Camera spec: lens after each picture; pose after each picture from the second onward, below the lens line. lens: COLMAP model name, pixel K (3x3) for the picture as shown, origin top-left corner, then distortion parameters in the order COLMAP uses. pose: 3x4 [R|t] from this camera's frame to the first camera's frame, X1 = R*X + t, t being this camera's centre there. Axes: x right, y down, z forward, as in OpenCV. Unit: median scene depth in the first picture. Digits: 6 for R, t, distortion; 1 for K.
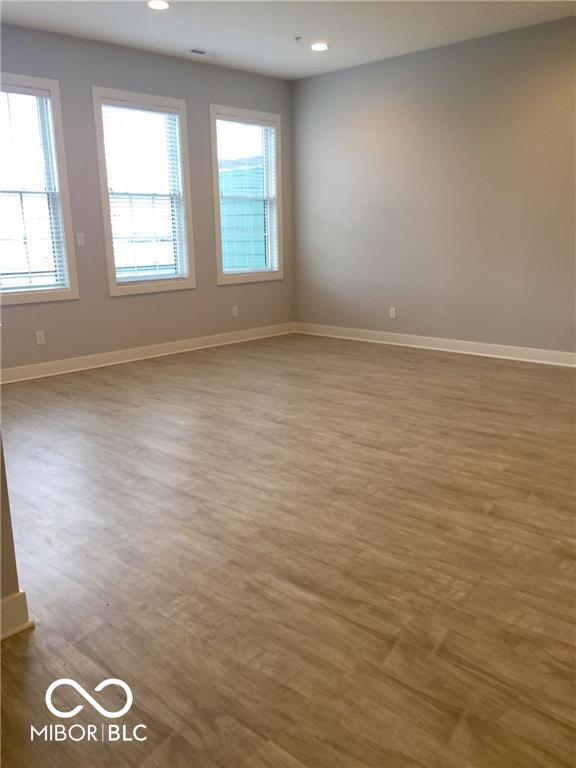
lens RADIAL K [[664.1, 0, 289.8], [0, 664.1, 382.3], [0, 0, 1]] dist [0.103366, -0.146328]
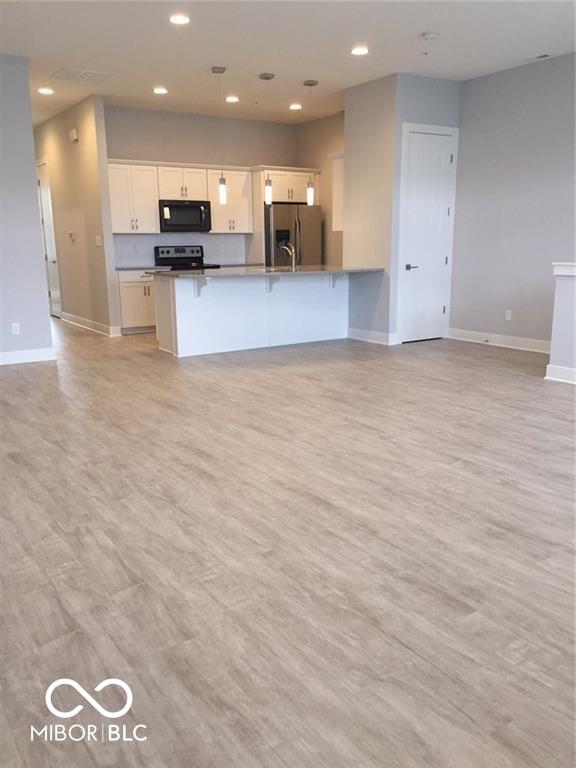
lens RADIAL K [[664.1, 0, 289.8], [0, 664.1, 382.3], [0, 0, 1]] dist [0.103366, -0.146328]
pose [[-0.976078, -0.019633, 0.216531, 0.012414], [0.074429, 0.905567, 0.417622, -0.419454], [-0.204282, 0.423748, -0.882443, 1.853100]]
